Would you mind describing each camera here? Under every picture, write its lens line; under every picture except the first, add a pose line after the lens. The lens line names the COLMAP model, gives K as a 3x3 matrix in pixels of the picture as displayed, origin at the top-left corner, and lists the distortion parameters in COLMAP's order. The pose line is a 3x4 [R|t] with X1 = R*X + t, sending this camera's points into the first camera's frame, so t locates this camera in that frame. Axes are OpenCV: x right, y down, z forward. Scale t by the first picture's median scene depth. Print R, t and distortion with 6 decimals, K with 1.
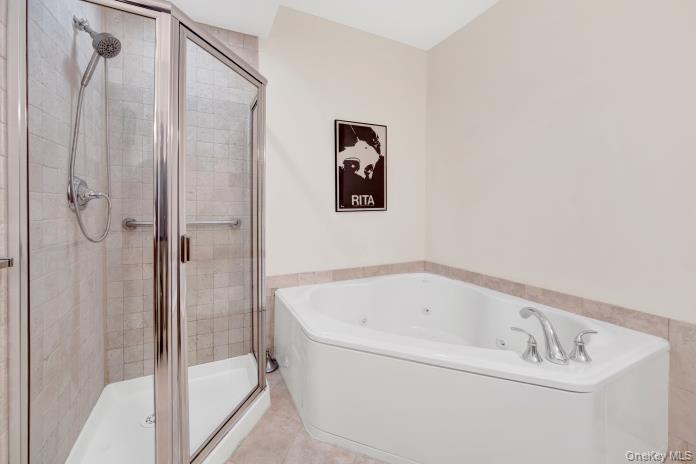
lens RADIAL K [[273.0, 0, 340.0], [0, 273.0, 212.7], [0, 0, 1]] dist [-0.000120, -0.001421]
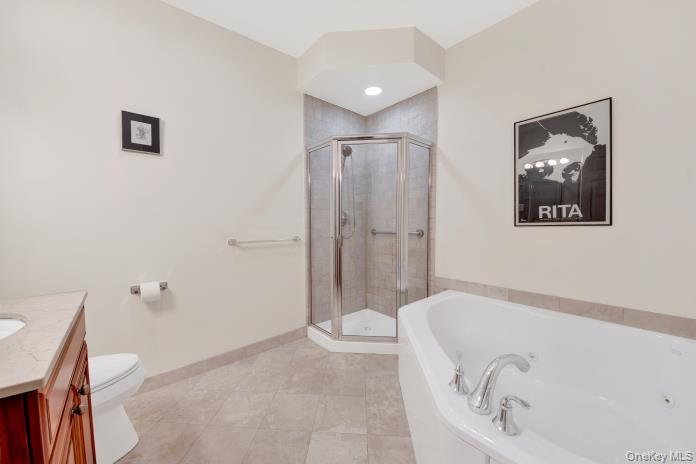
lens RADIAL K [[273.0, 0, 346.2], [0, 273.0, 235.3], [0, 0, 1]] dist [-0.000120, -0.001421]
pose [[0.258391, 0.052521, -0.964612, 0.687974], [0.006477, 0.998404, 0.056096, -0.026659], [0.966019, -0.020742, 0.257638, 0.219247]]
